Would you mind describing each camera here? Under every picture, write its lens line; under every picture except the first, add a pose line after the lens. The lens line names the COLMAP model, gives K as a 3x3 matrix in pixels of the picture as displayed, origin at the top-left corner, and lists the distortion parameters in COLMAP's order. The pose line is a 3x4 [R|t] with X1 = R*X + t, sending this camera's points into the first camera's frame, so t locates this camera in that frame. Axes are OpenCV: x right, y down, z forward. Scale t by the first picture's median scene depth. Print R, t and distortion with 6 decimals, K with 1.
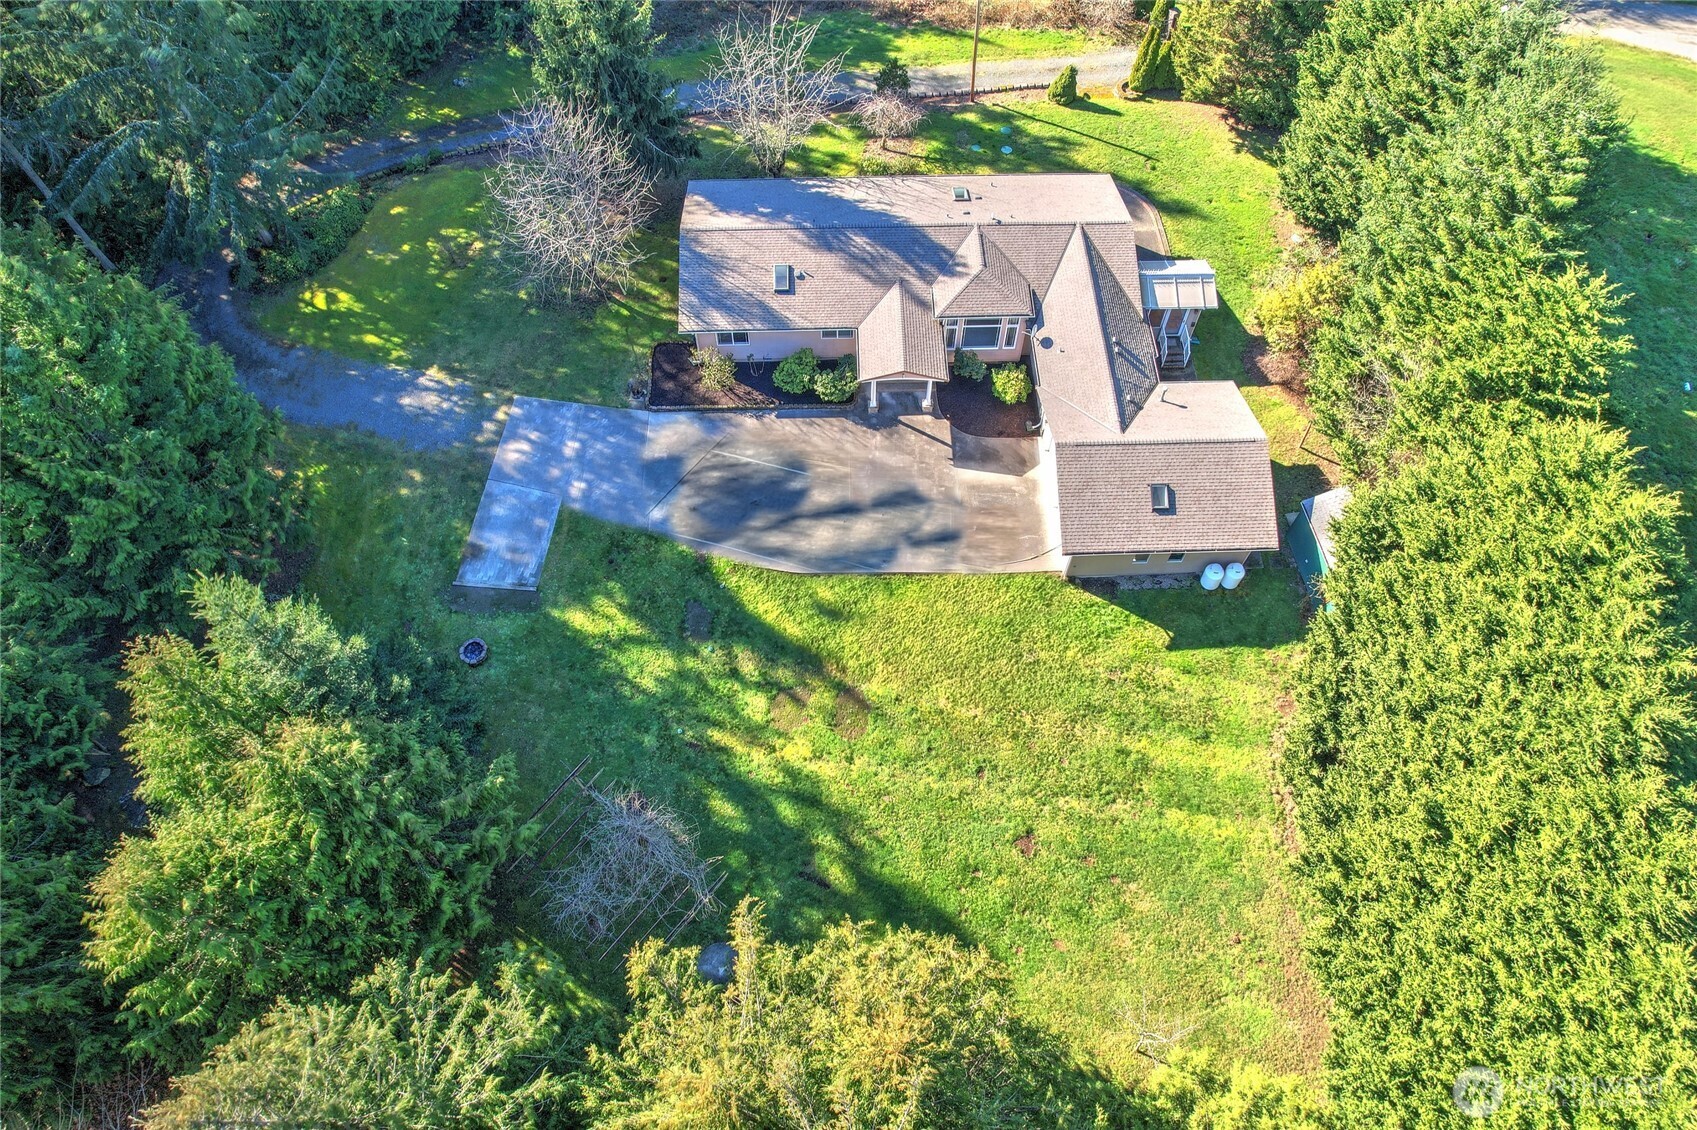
lens RADIAL K [[1125.9, 0, 842.6], [0, 1125.9, 570.0], [0, 0, 1]] dist [-0.040358, 0.013423]
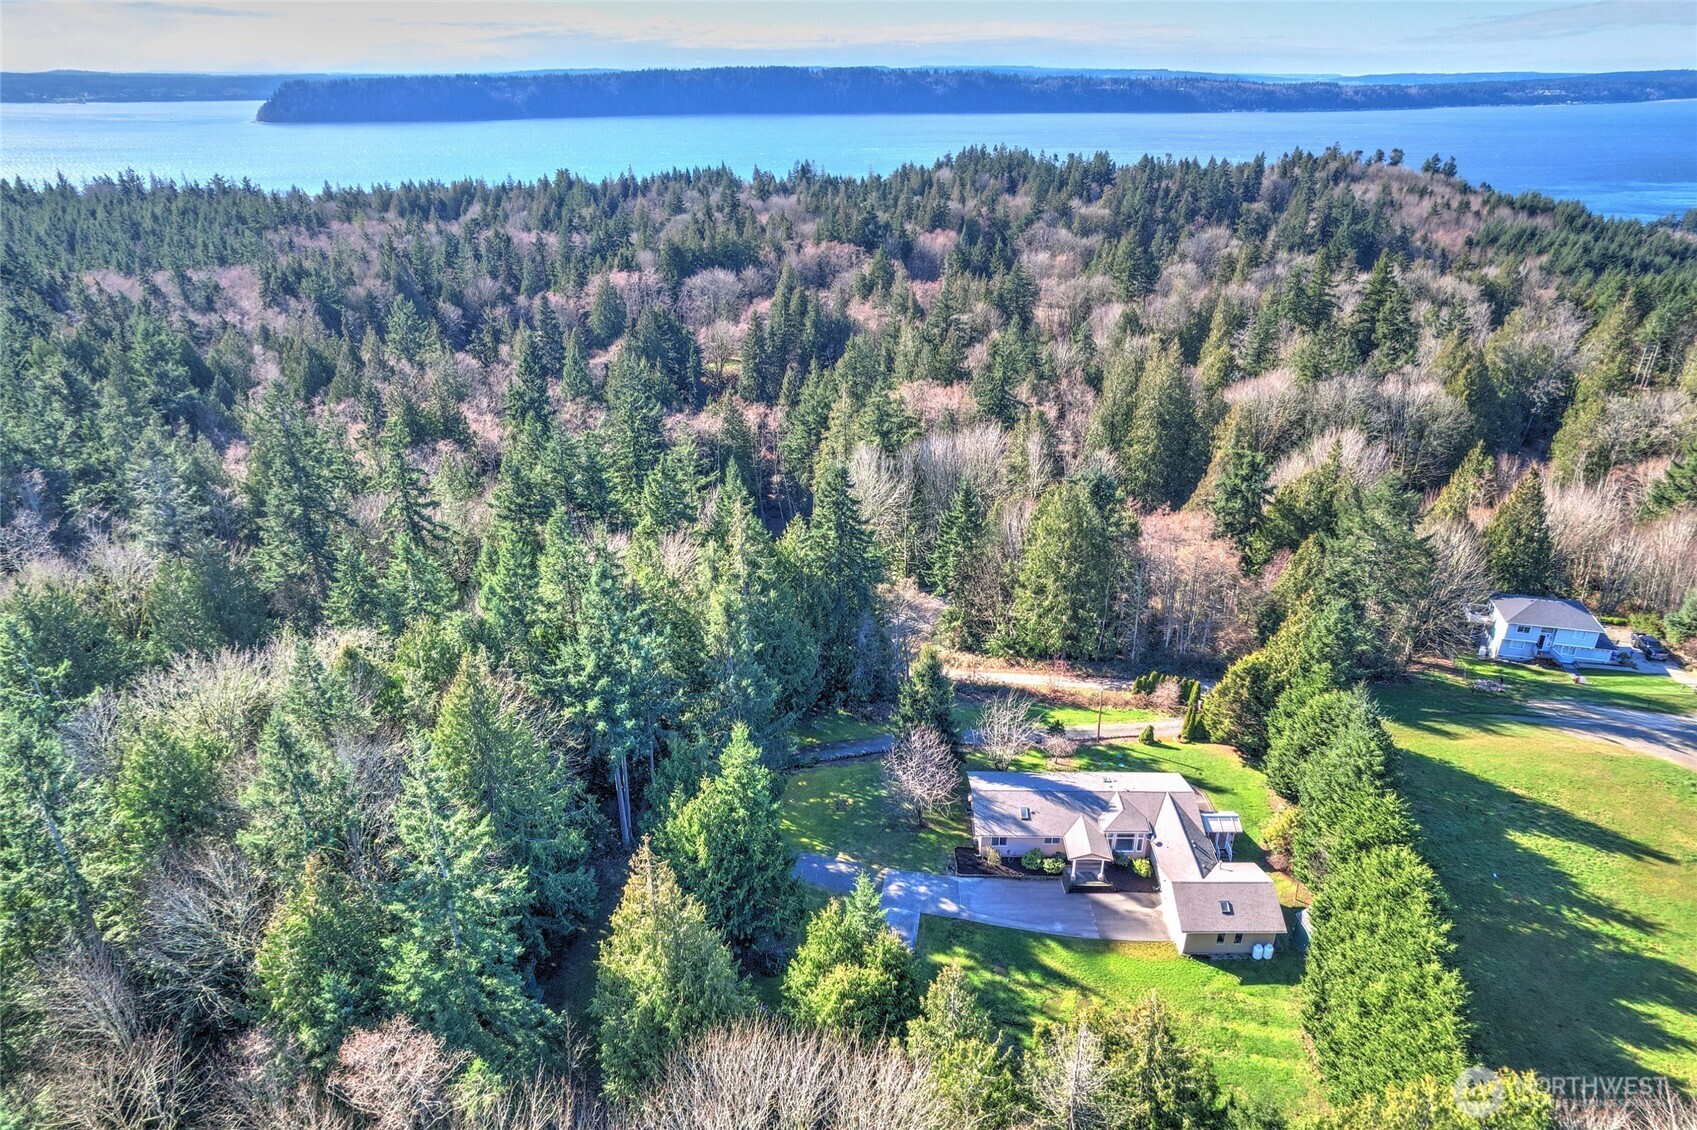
lens RADIAL K [[1125.9, 0, 845.5], [0, 1125.9, 558.5], [0, 0, 1]] dist [-0.040358, 0.013423]
pose [[0.998904, 0.020824, -0.041927, -0.304864], [-0.040878, 0.824484, -0.564407, 0.527128], [0.022815, 0.565503, 0.824431, -0.954848]]
